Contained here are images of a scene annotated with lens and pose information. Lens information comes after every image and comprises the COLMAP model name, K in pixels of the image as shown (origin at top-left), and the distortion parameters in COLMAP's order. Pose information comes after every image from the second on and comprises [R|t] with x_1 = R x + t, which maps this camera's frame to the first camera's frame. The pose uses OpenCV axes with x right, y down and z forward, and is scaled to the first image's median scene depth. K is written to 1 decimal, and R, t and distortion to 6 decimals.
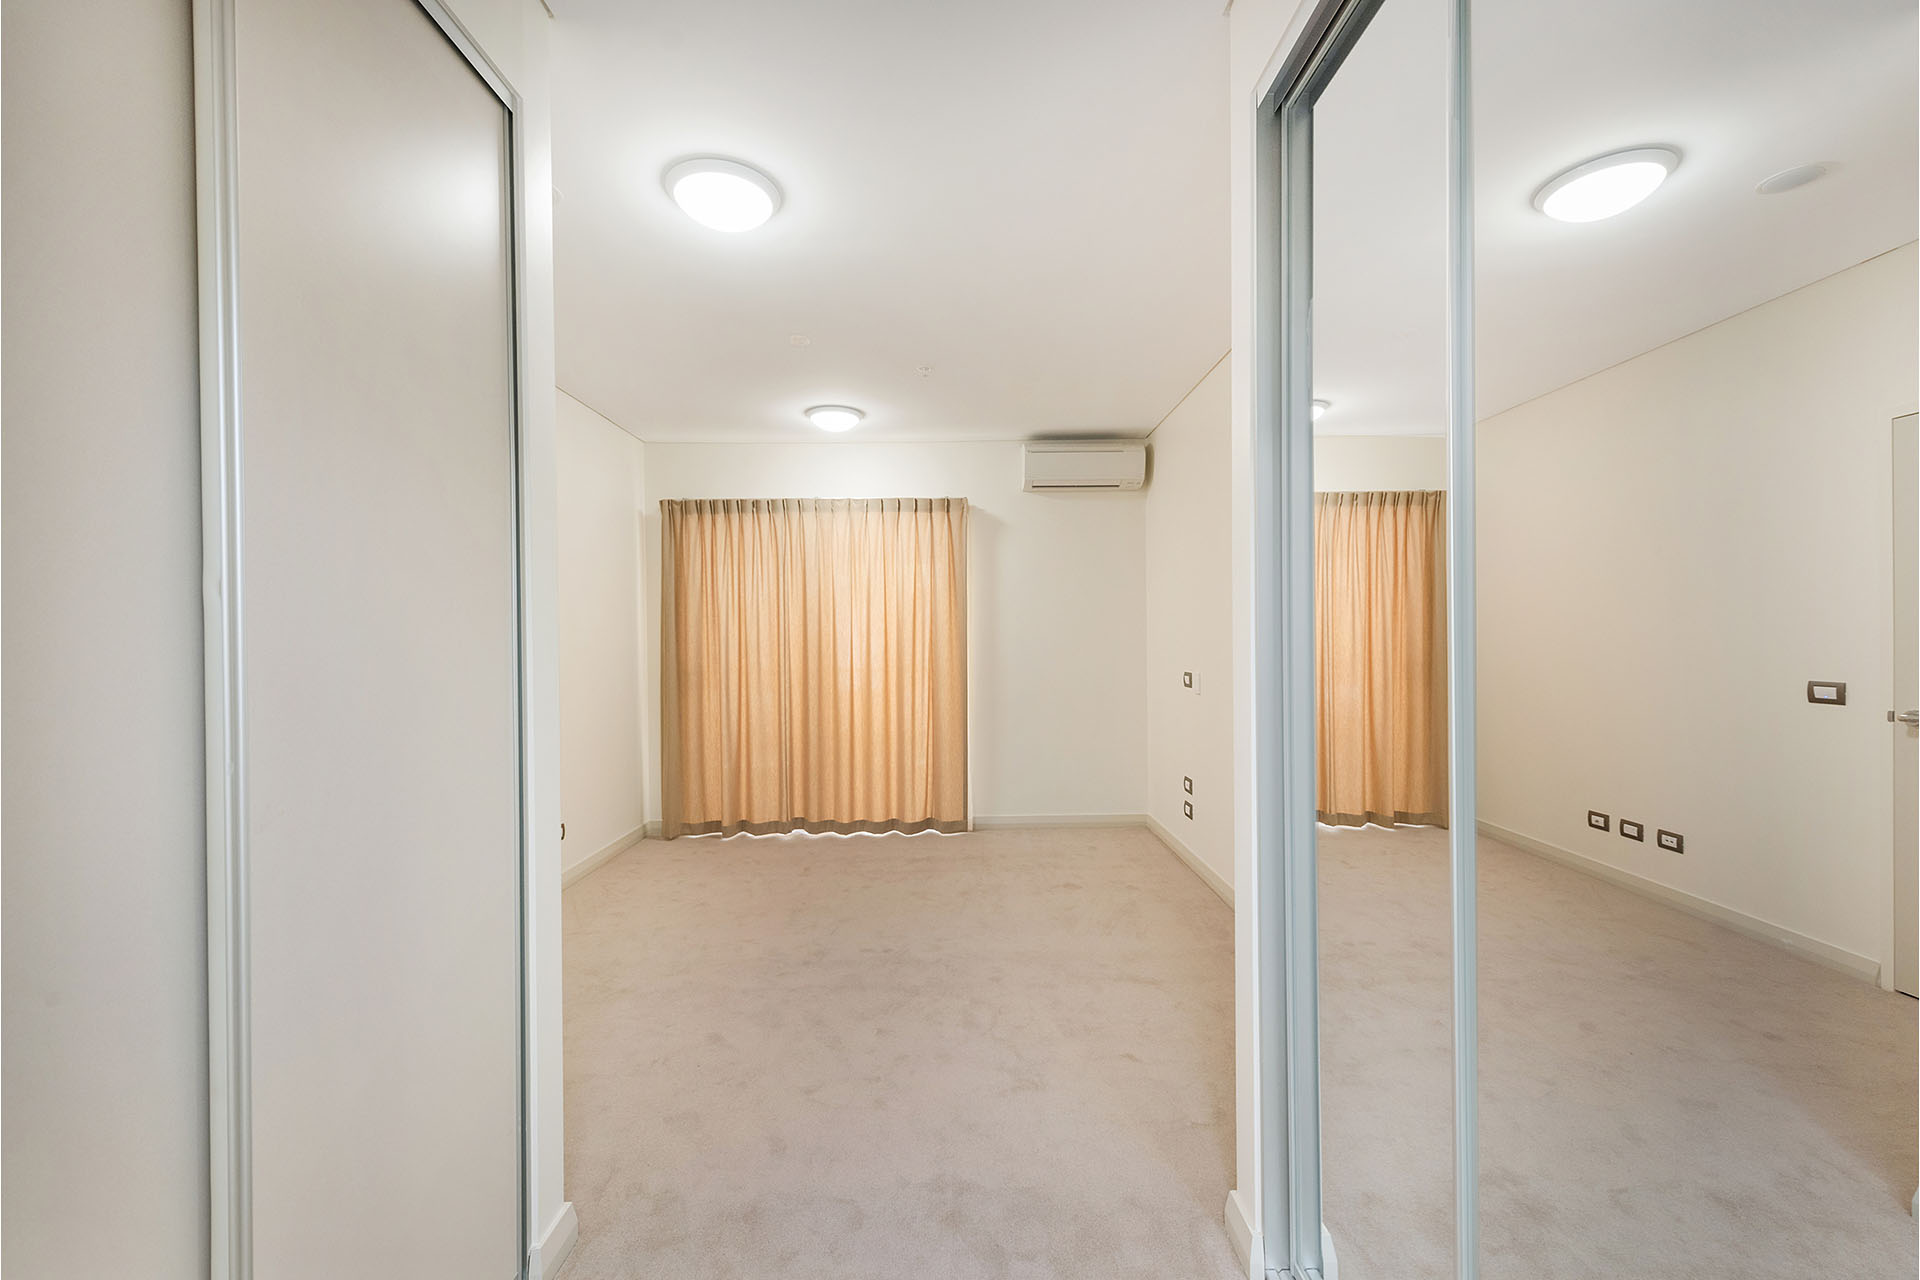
lens RADIAL K [[766.7, 0, 960.0], [0, 766.7, 640.0], [0, 0, 1]] dist [0.000273, -0.000059]
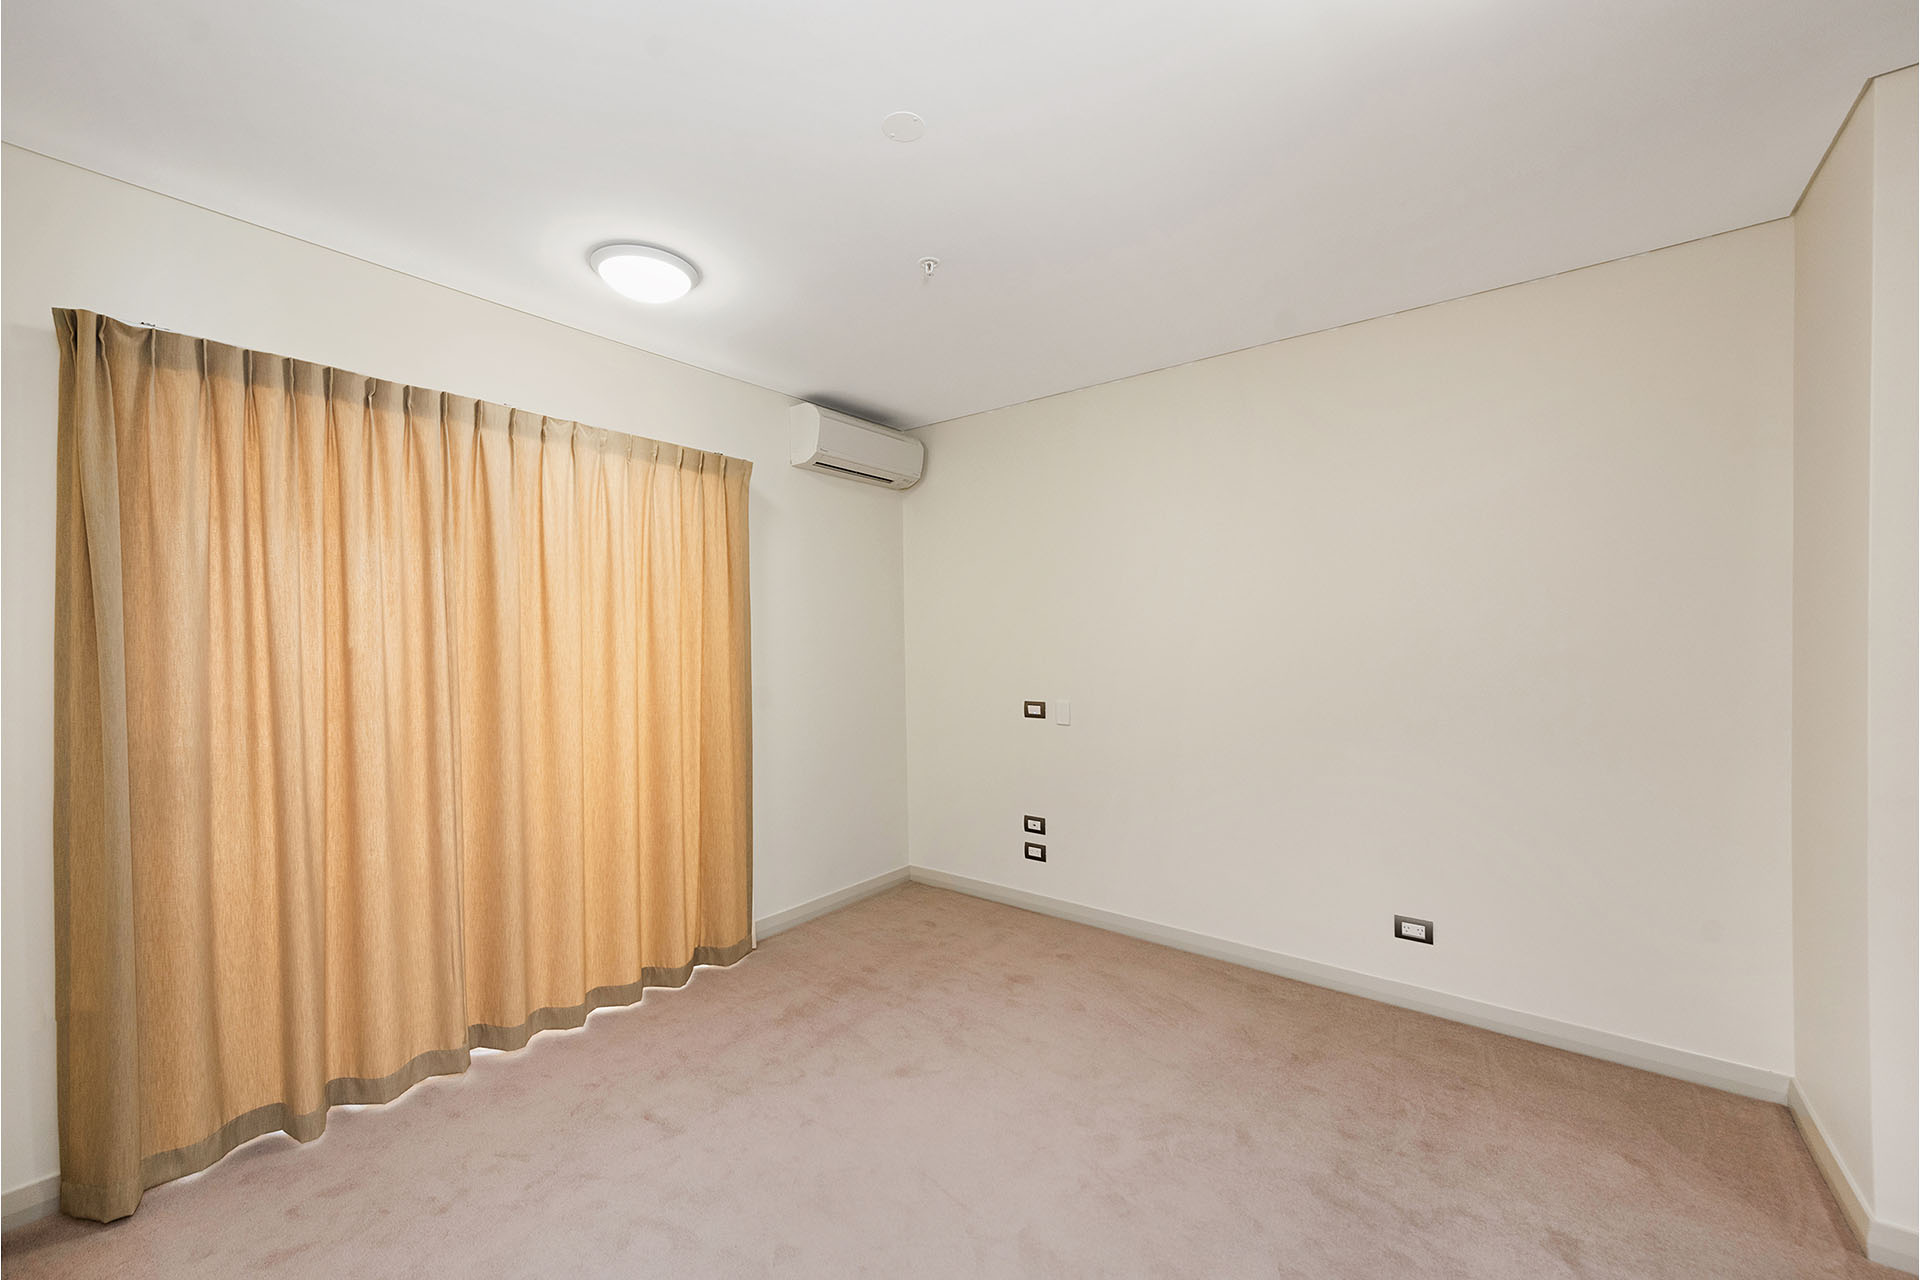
lens RADIAL K [[761.9, 0, 960.0], [0, 761.9, 640.0], [0, 0, 1]] dist [-0.000969, -0.000304]
pose [[0.620740, 0.007670, 0.783979, -0.407274], [-0.000970, 0.999959, -0.009014, -0.020232], [-0.784015, 0.004835, 0.620722, 0.433924]]
